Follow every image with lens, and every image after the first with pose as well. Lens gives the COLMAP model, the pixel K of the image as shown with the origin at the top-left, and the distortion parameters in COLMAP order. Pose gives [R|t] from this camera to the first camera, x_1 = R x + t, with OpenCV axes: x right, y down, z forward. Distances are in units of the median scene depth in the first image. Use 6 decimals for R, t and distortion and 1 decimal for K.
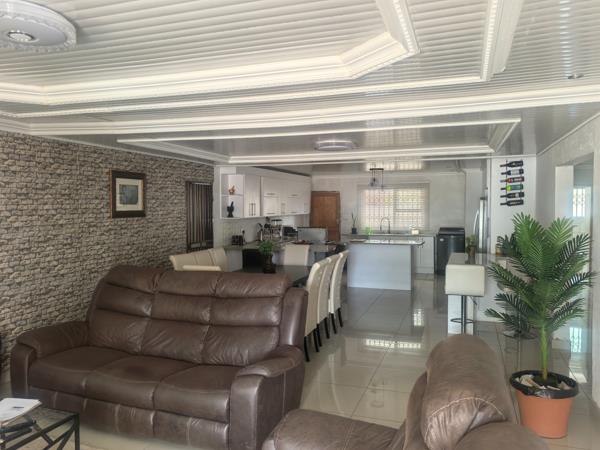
lens RADIAL K [[485.8, 0, 297.7], [0, 485.8, 224.1], [0, 0, 1]] dist [0.023121, -0.033624]
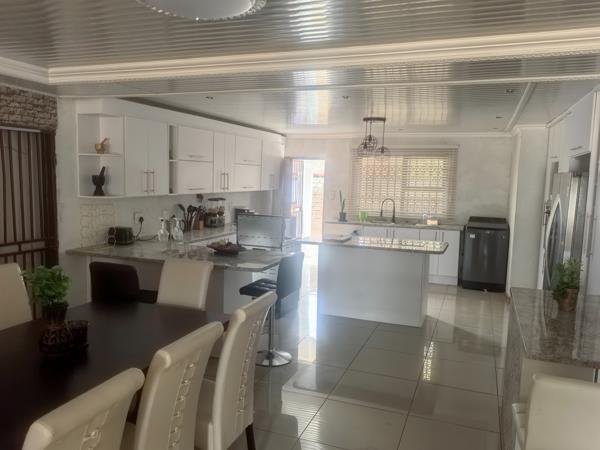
lens RADIAL K [[485.8, 0, 301.1], [0, 485.8, 227.1], [0, 0, 1]] dist [0.023121, -0.033624]
pose [[0.999284, 0.033796, -0.017030, 0.074185], [-0.032522, 0.997003, 0.070200, -0.017877], [0.019351, -0.069596, 0.997388, 0.334550]]
